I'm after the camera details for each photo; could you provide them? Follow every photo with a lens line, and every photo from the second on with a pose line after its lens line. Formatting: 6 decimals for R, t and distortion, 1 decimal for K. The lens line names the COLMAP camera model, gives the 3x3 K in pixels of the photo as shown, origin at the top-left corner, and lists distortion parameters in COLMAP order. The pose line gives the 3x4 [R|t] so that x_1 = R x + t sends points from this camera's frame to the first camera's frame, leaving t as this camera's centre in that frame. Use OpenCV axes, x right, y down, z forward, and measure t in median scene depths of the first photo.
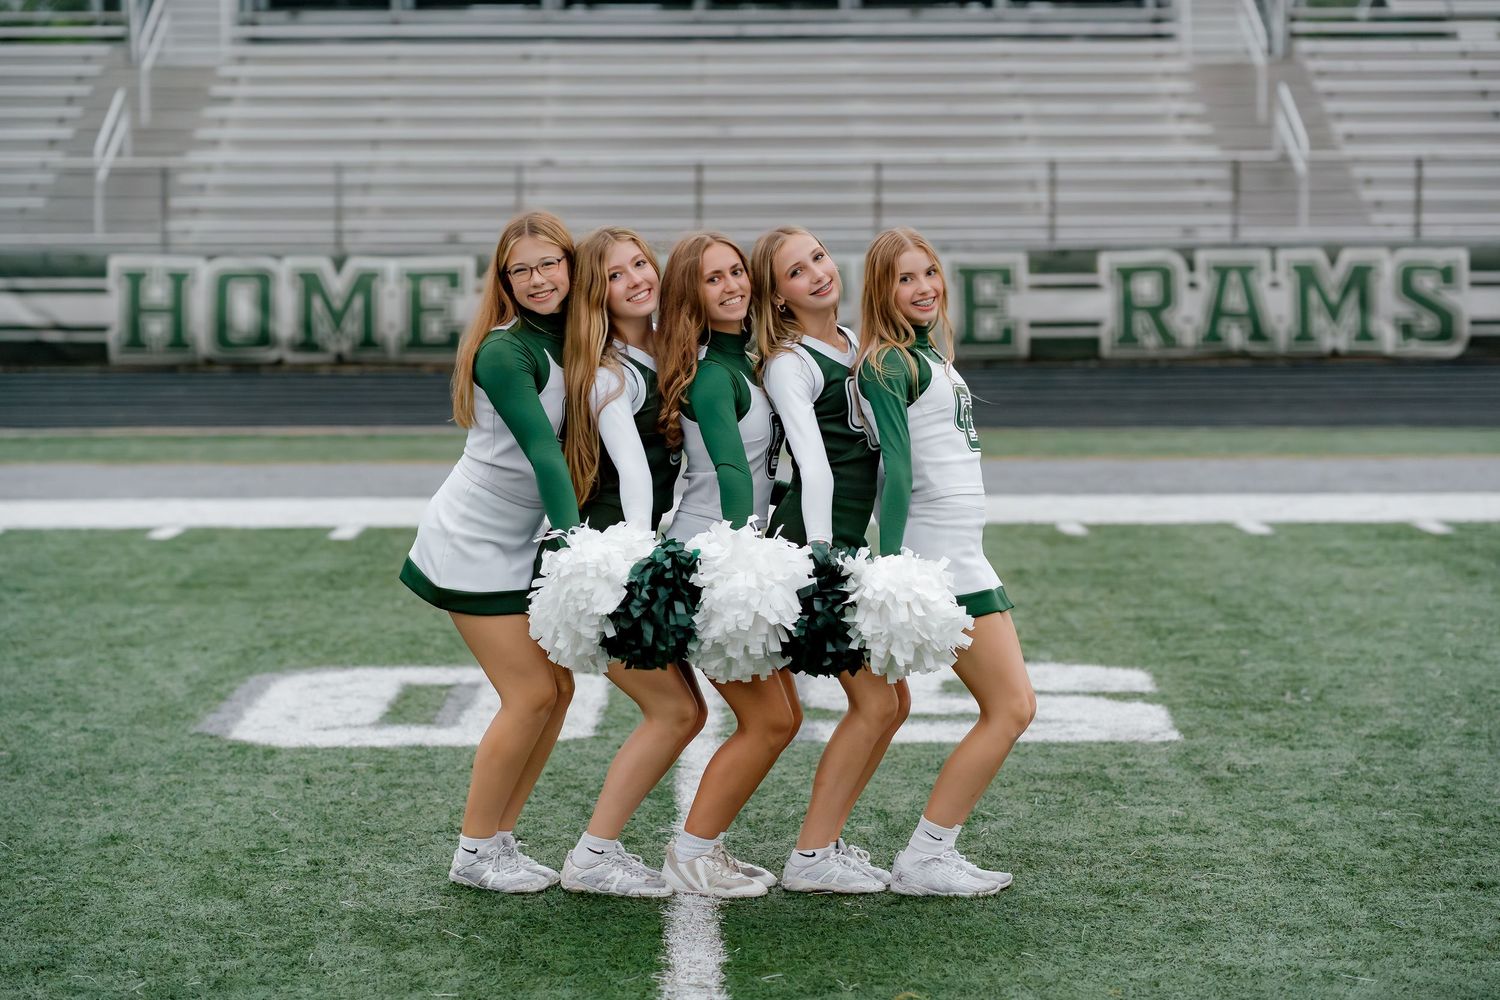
lens RADIAL K [[3448.3, 0, 749.3], [0, 3448.3, 500.4], [0, 0, 1]] dist [0.016726, 0.249911]
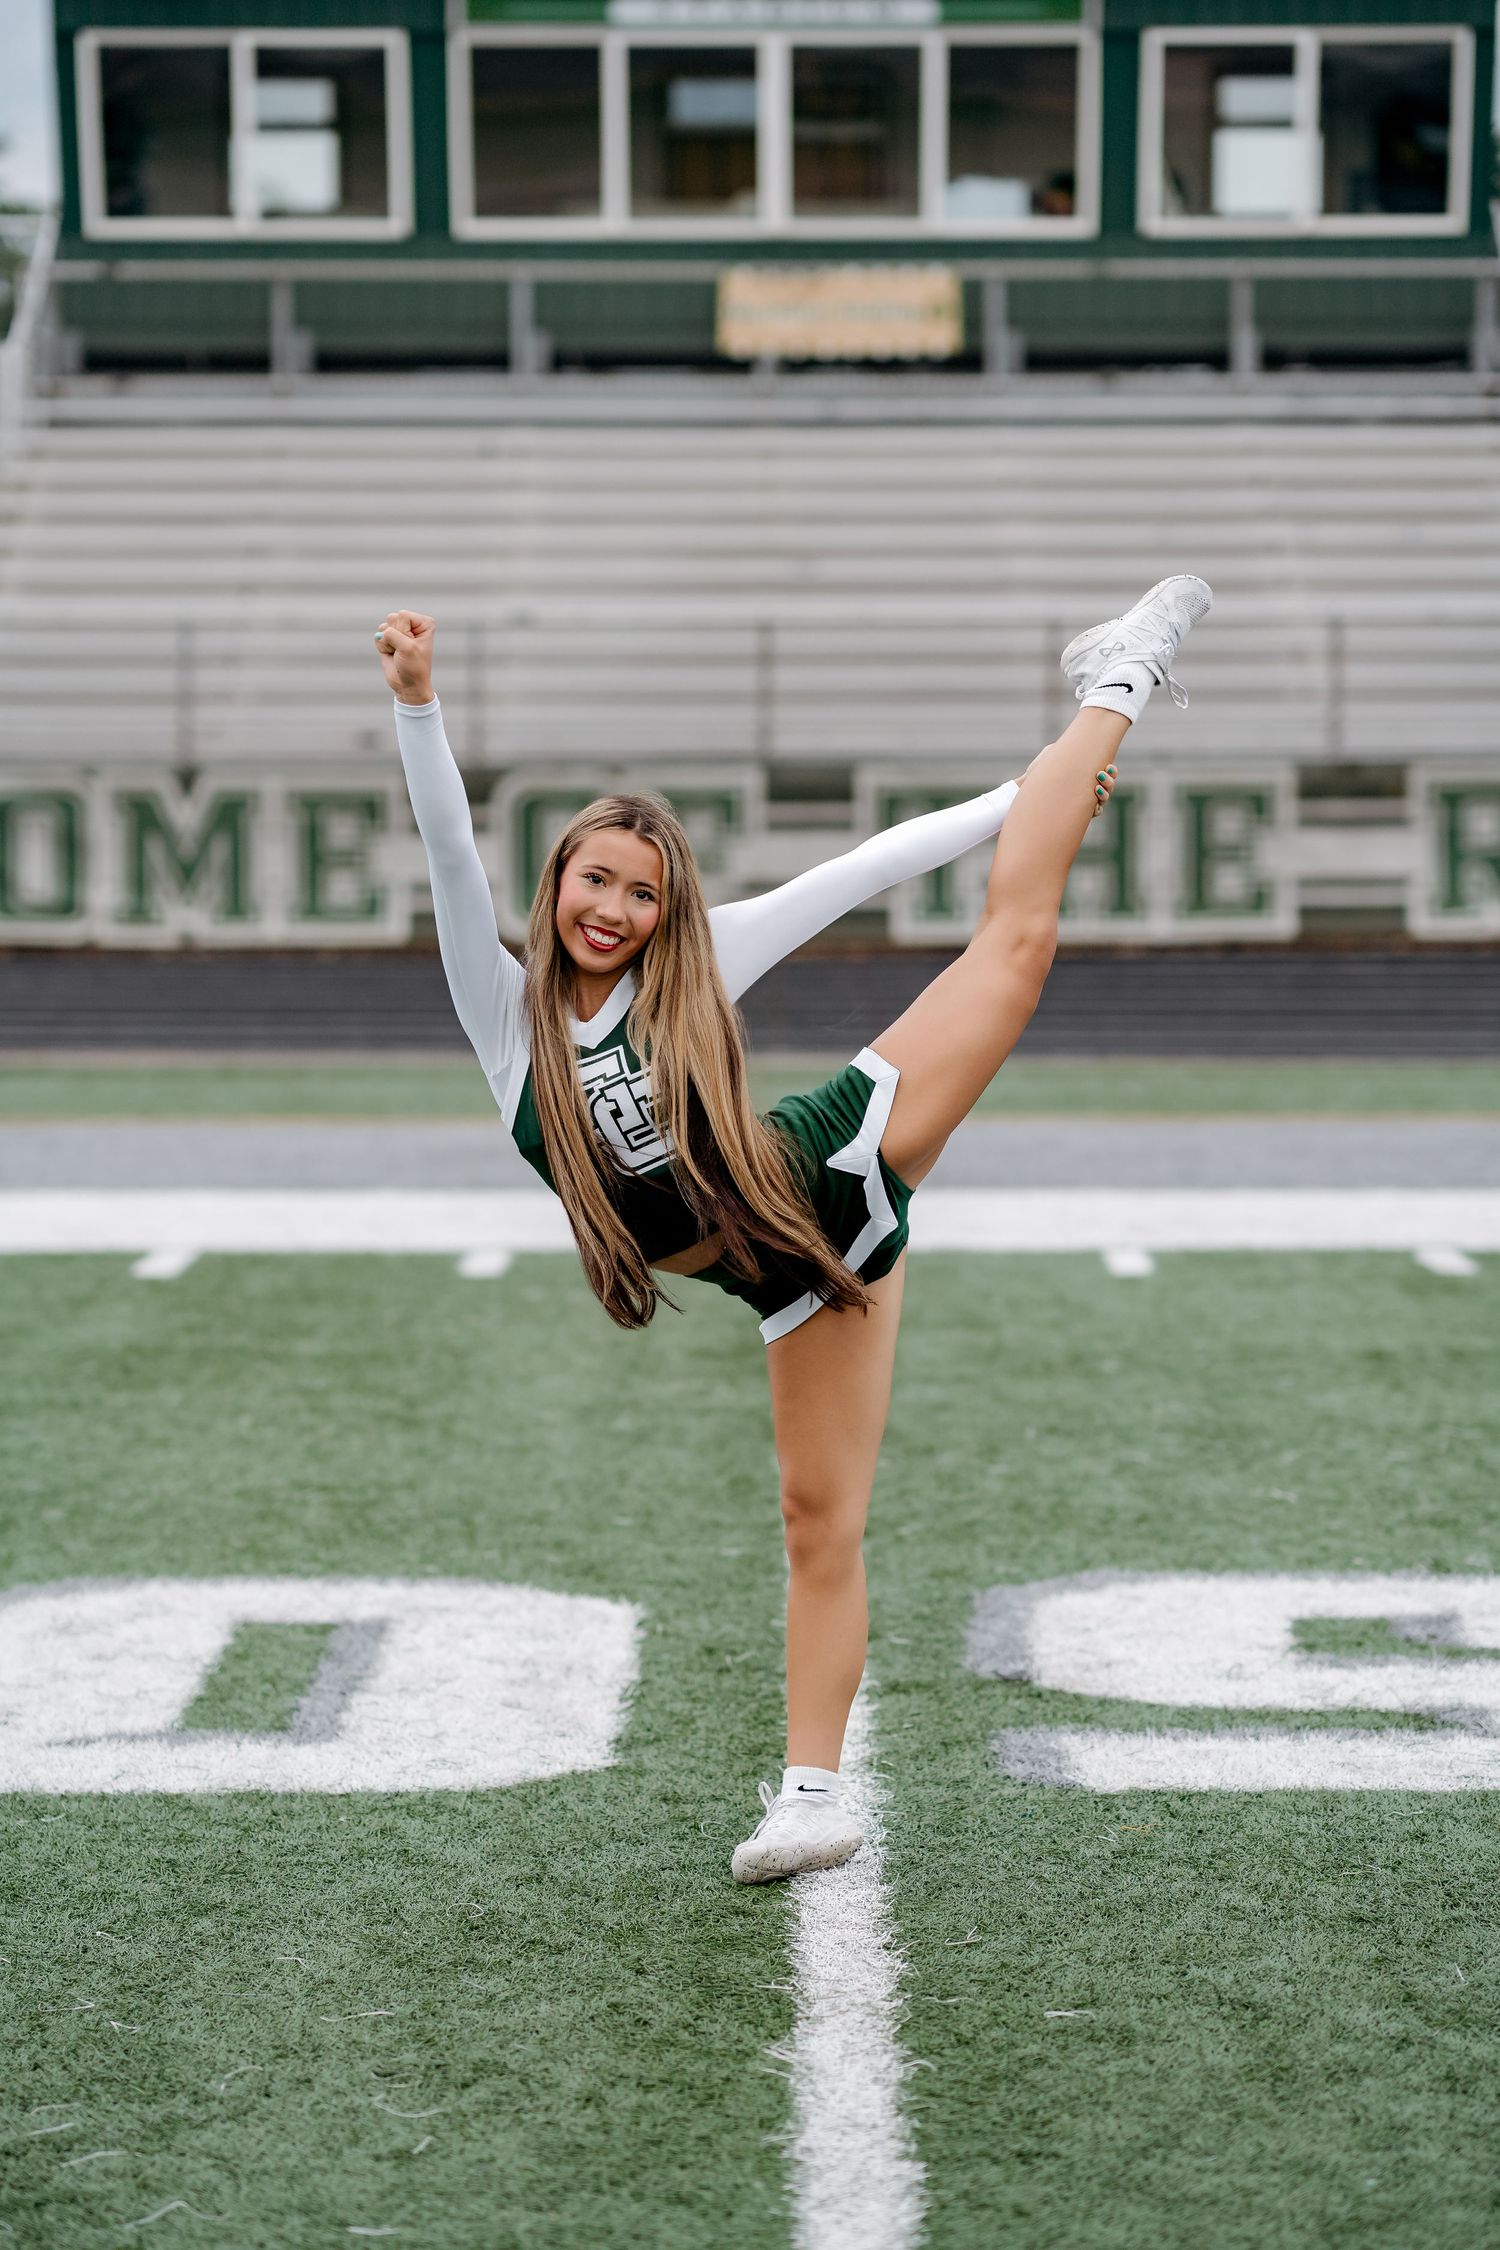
lens RADIAL K [[4947.4, 0, 743.2], [0, 4947.4, 1205.7], [0, 0, 1]] dist [0.015020, 0.177560]
pose [[0.999904, 0.003952, -0.013256, -0.014897], [-0.003706, 0.999821, 0.018557, -0.020980], [0.013327, -0.018506, 0.999740, 0.253236]]
